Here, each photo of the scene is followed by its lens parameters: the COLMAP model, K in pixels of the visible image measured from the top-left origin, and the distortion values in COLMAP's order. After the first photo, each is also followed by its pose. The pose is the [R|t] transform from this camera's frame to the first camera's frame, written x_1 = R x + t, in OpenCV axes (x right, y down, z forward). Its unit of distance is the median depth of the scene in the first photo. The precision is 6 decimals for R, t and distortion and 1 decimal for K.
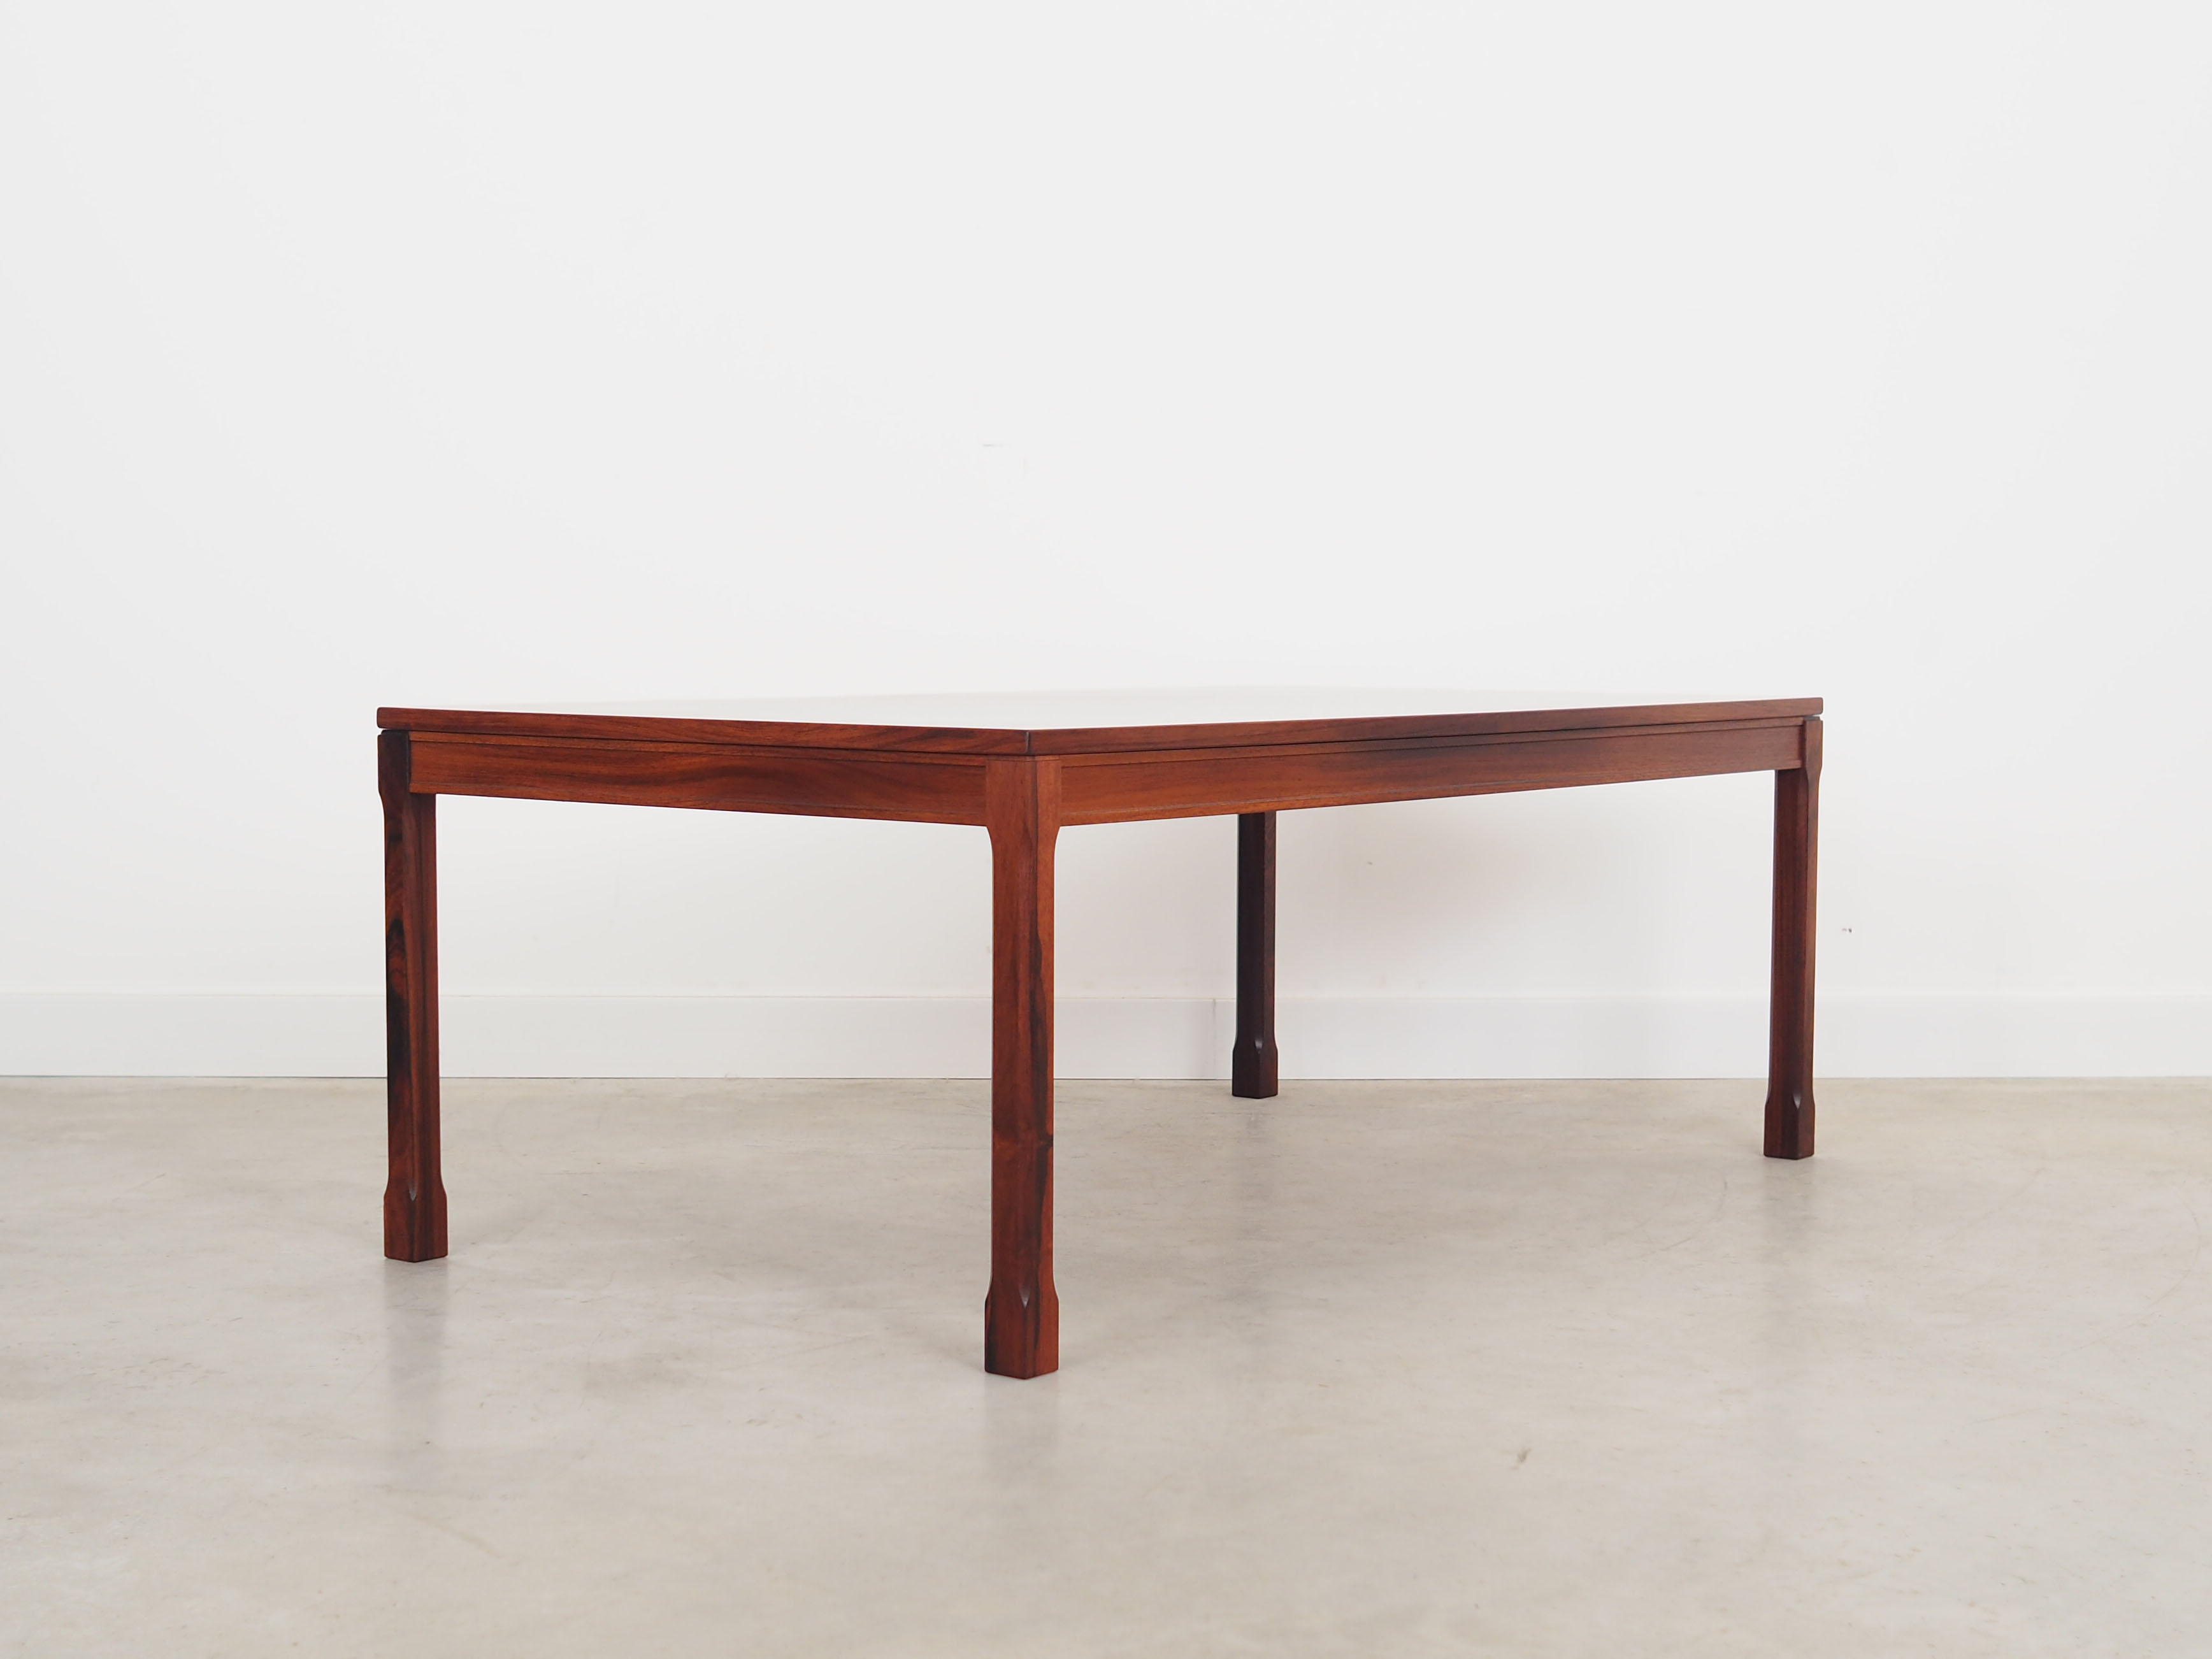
lens RADIAL K [[2200.4, 0, 1155.0], [0, 2200.4, 773.6], [0, 0, 1]] dist [-0.019768, 0.000000]
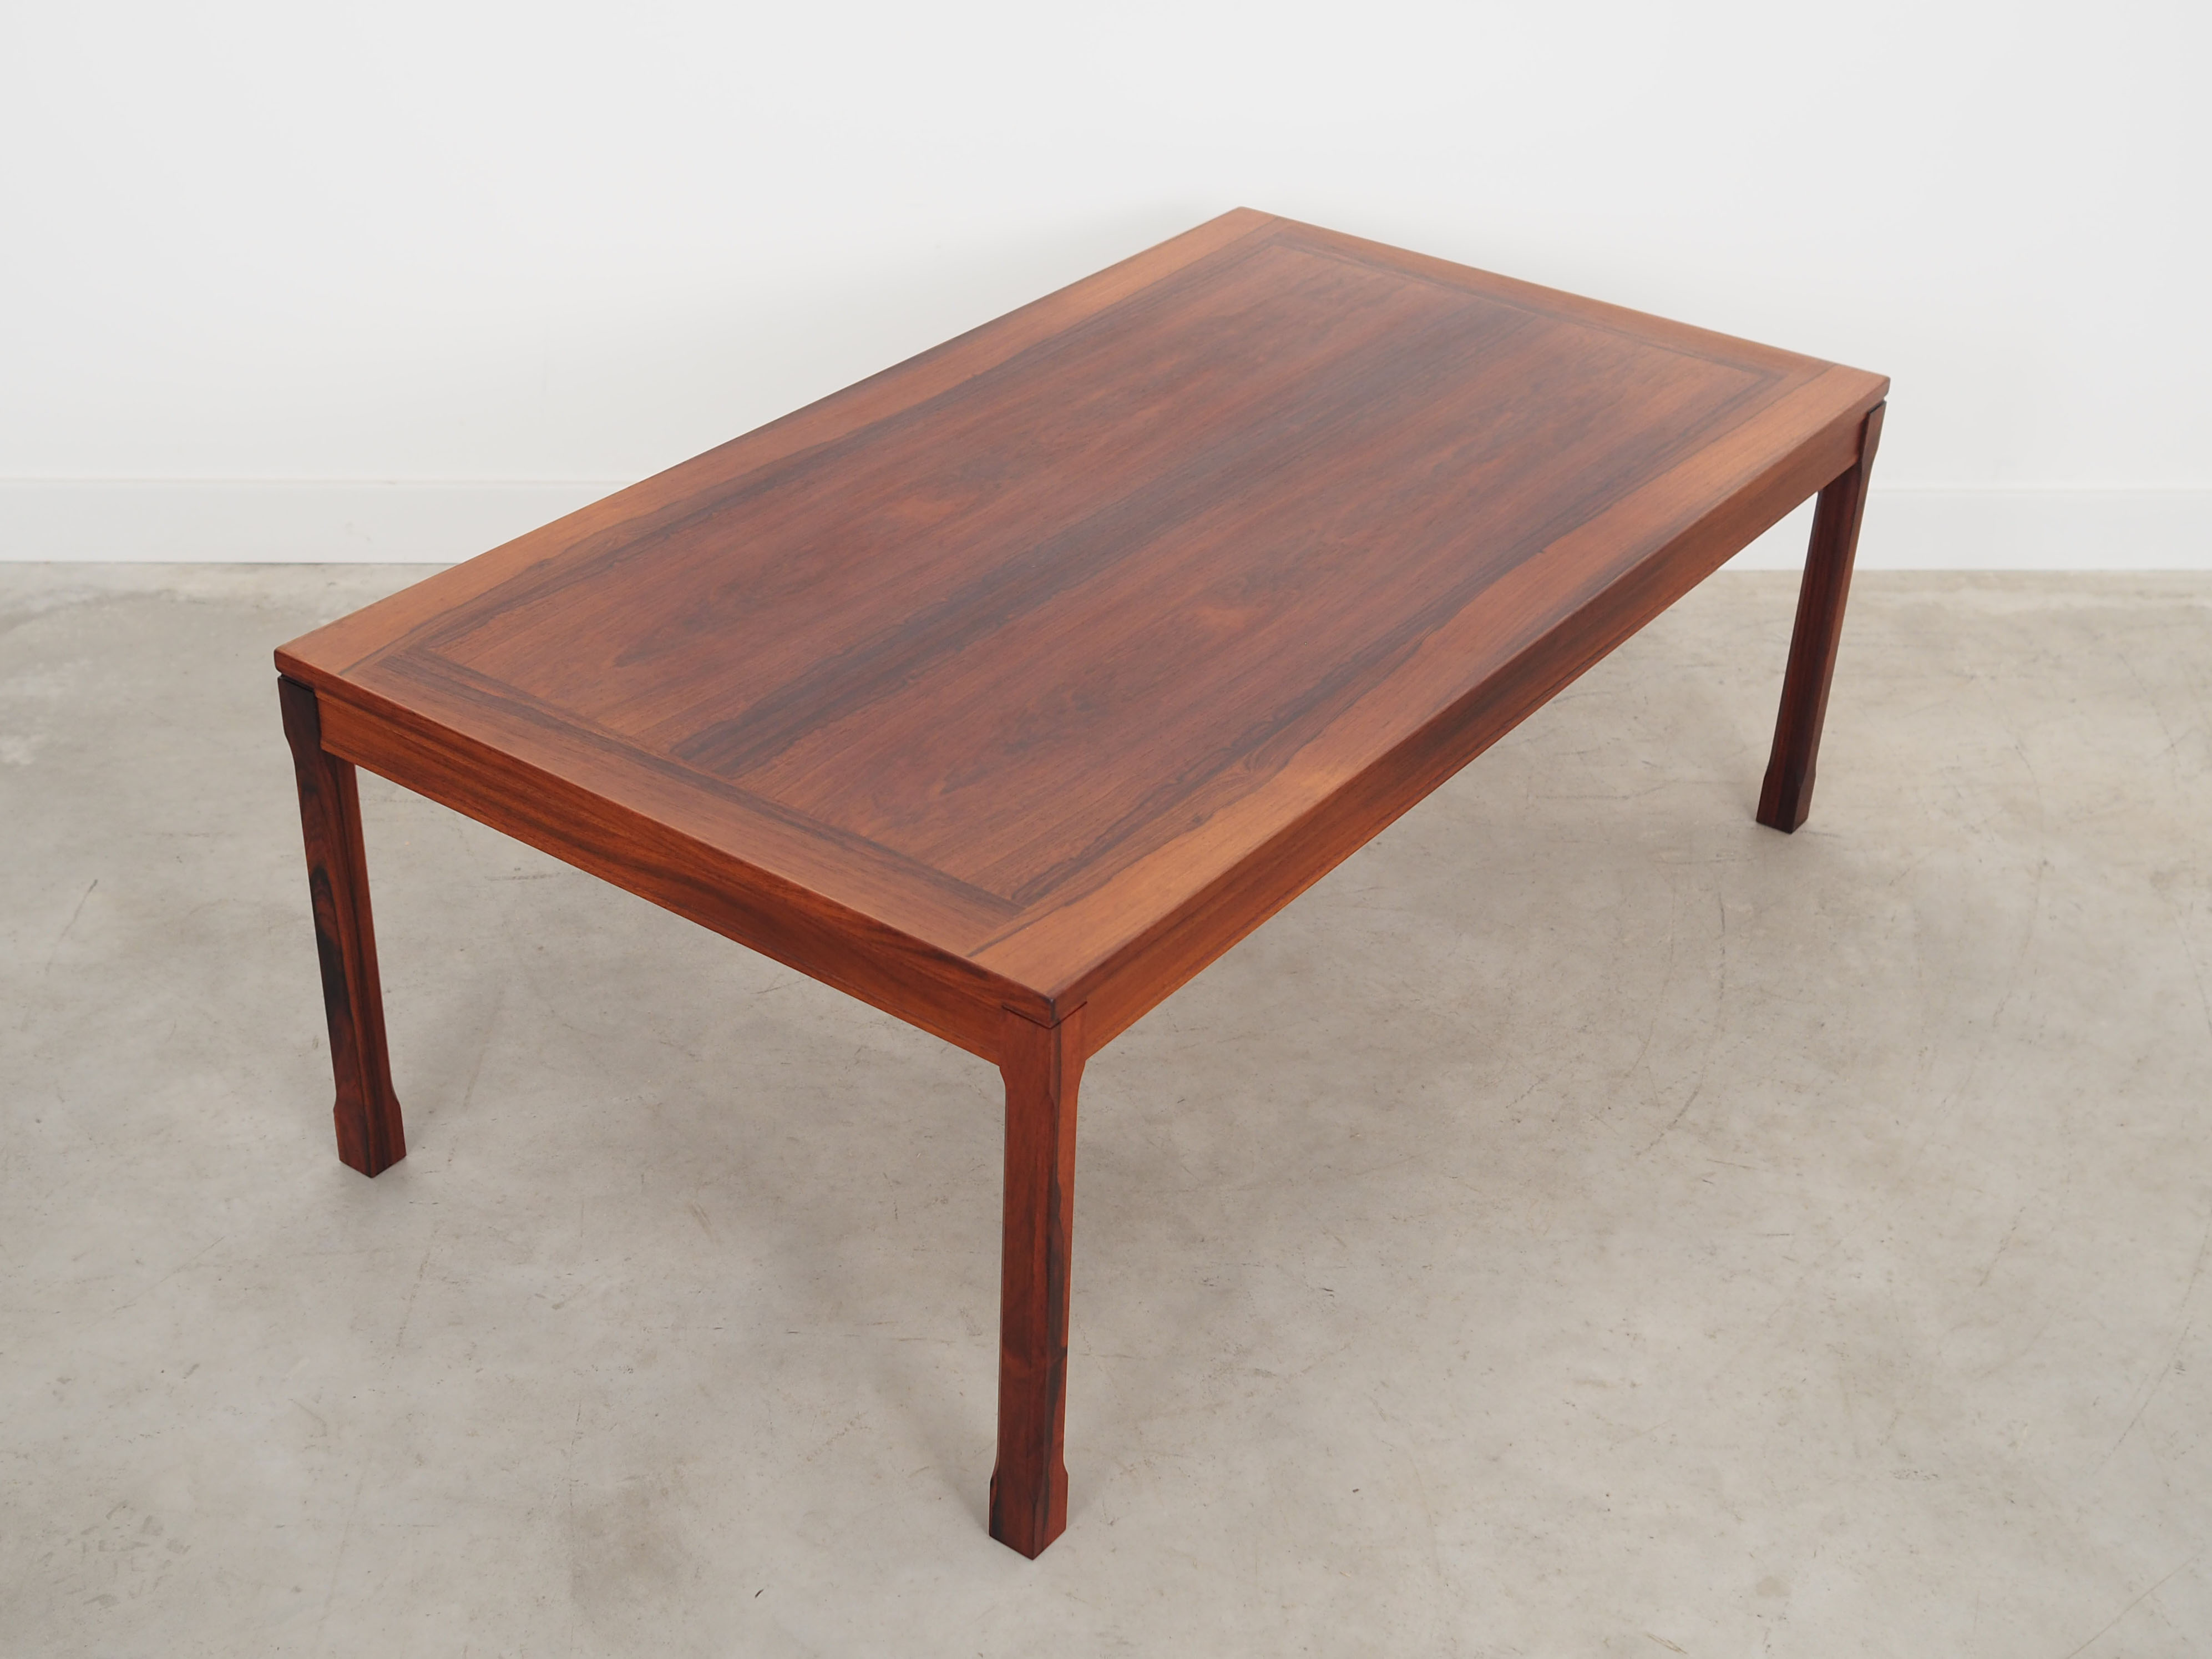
lens RADIAL K [[2200.5, 0, 1106.2], [0, 2200.5, 829.0], [0, 0, 1]] dist [-0.019768, 0.000000]
pose [[0.999676, 0.023451, 0.009880, -0.038873], [-0.025415, 0.939761, 0.340885, -0.307373], [-0.001291, -0.341026, 0.940053, 0.188262]]
